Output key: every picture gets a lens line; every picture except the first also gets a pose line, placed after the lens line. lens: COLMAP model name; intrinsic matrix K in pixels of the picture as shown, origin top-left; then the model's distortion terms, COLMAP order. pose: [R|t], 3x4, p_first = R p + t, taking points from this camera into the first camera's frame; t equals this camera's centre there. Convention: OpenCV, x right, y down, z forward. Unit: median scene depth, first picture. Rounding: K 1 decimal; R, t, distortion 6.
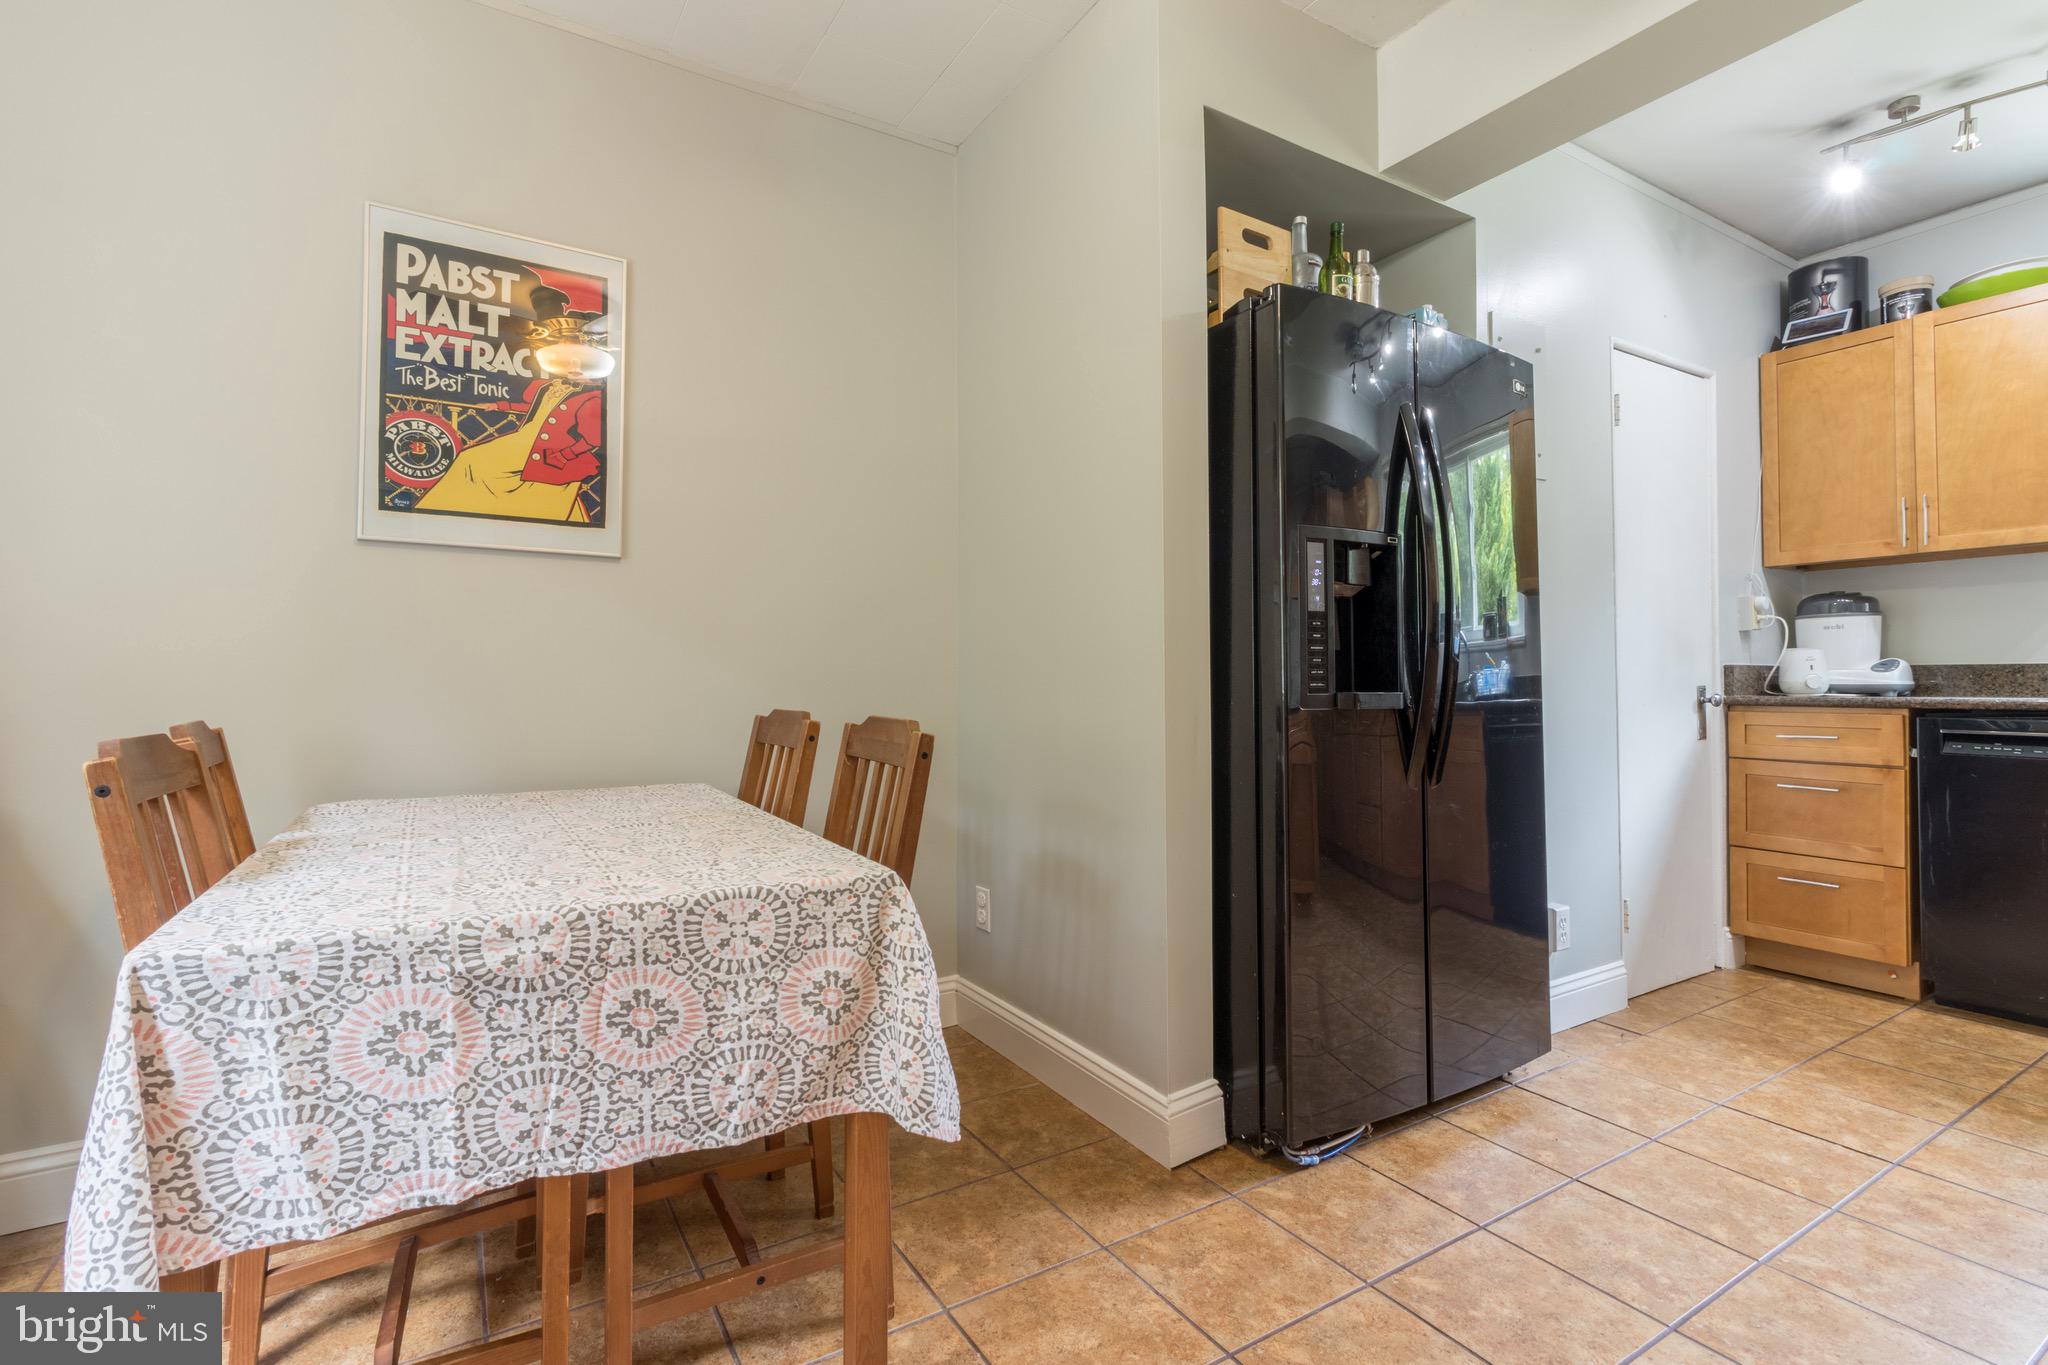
lens RADIAL K [[937.9, 0, 1019.4], [0, 937.9, 666.4], [0, 0, 1]] dist [0.002295, 0.000387]
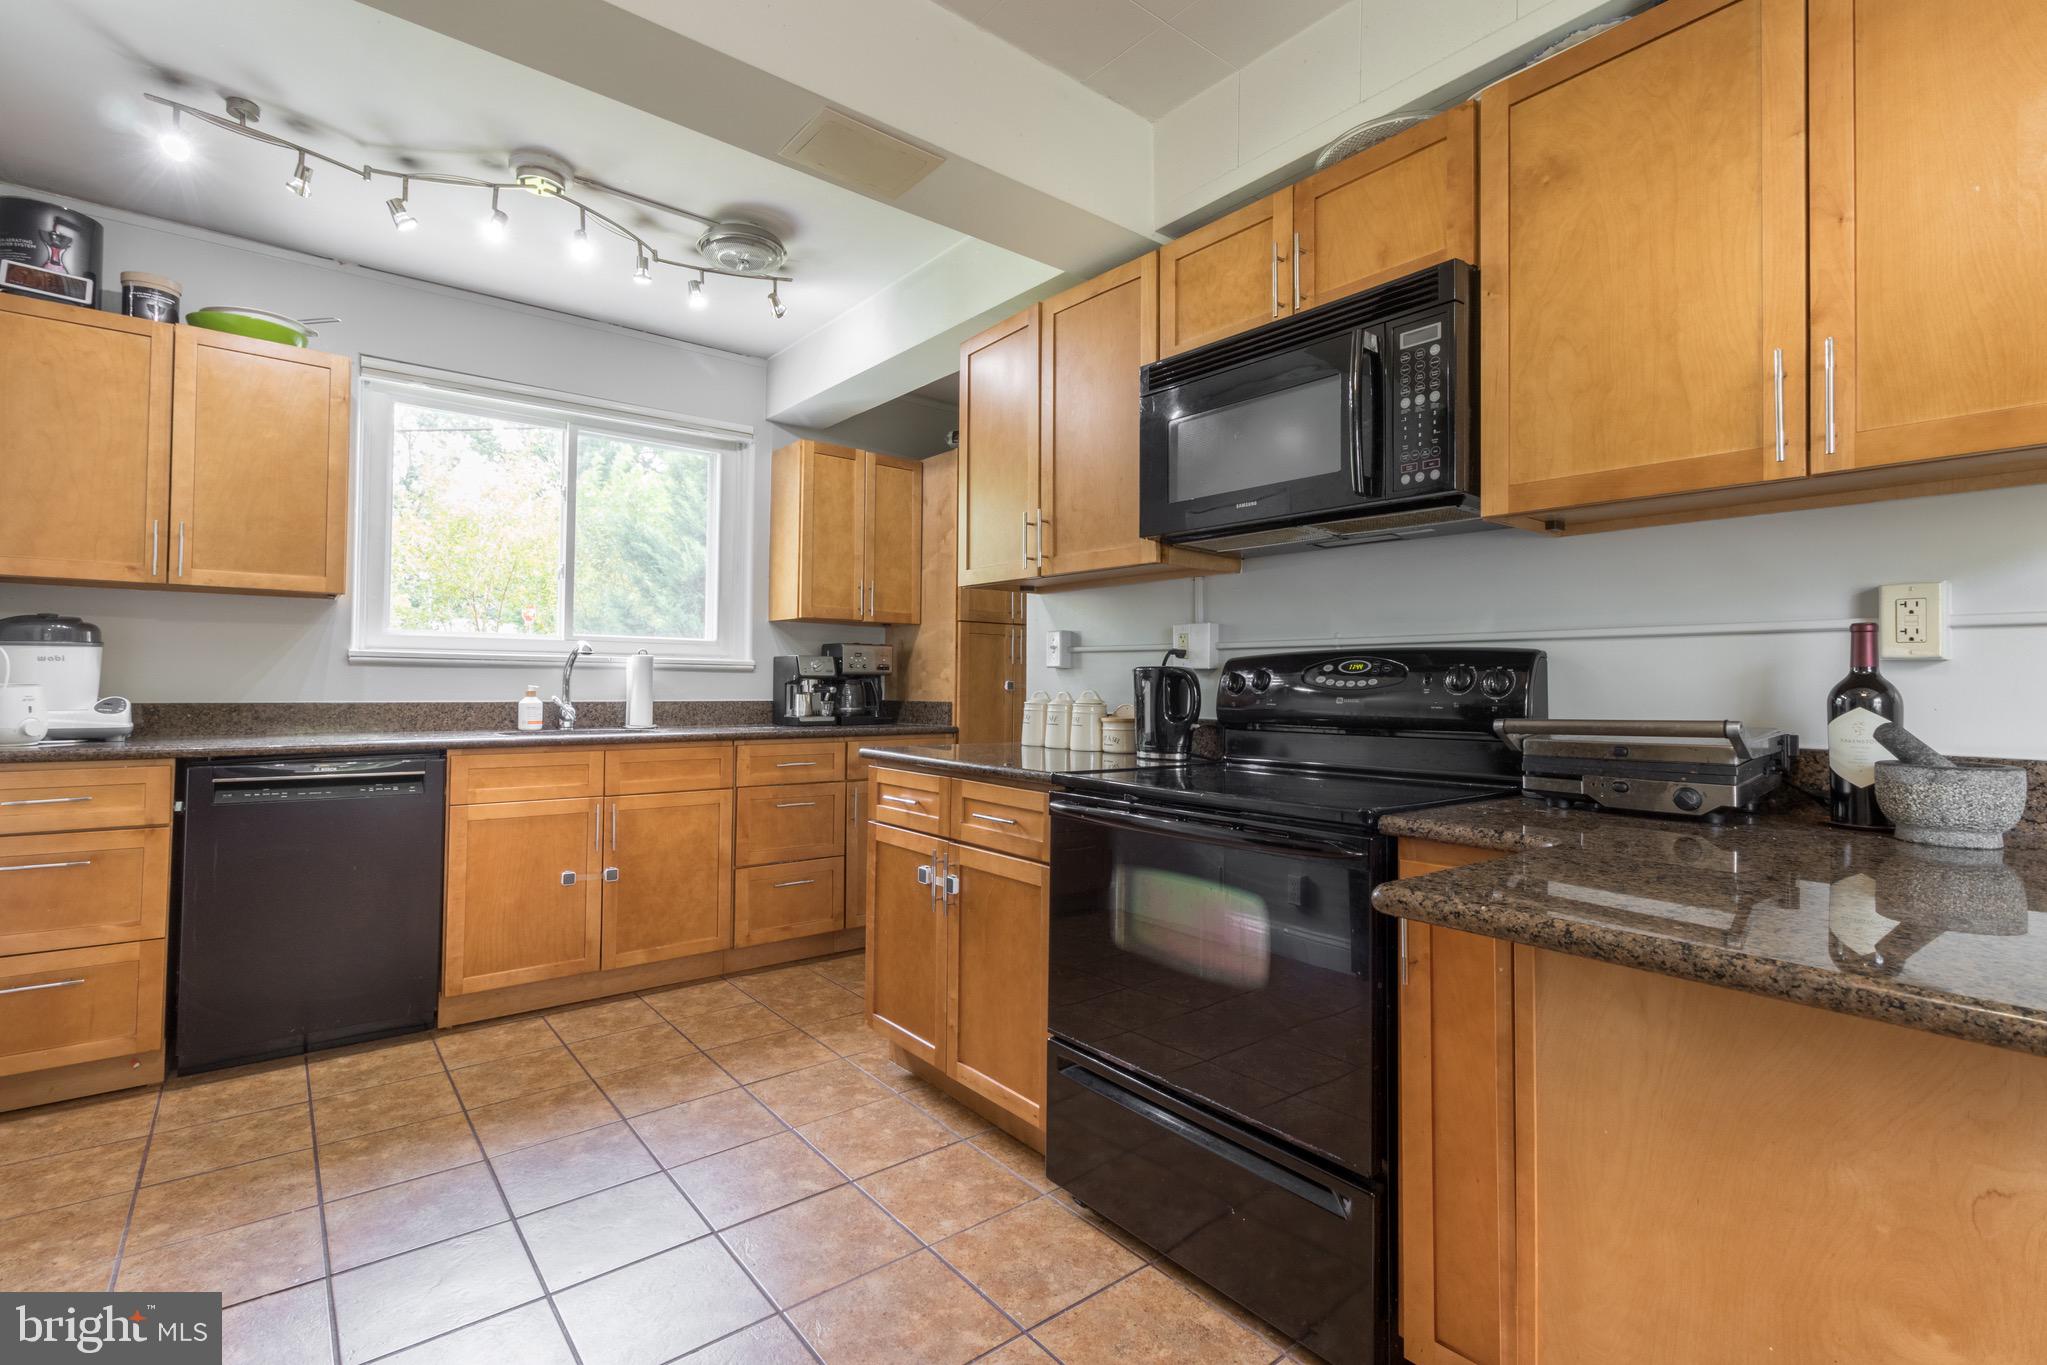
lens RADIAL K [[937.5, 0, 1018.9], [0, 937.5, 666.4], [0, 0, 1]] dist [0.002295, 0.000387]
pose [[-0.127231, 0.020788, 0.991655, -0.048210], [-0.023699, 0.999431, -0.023992, -0.038266], [-0.991590, -0.026554, -0.126665, 0.295284]]
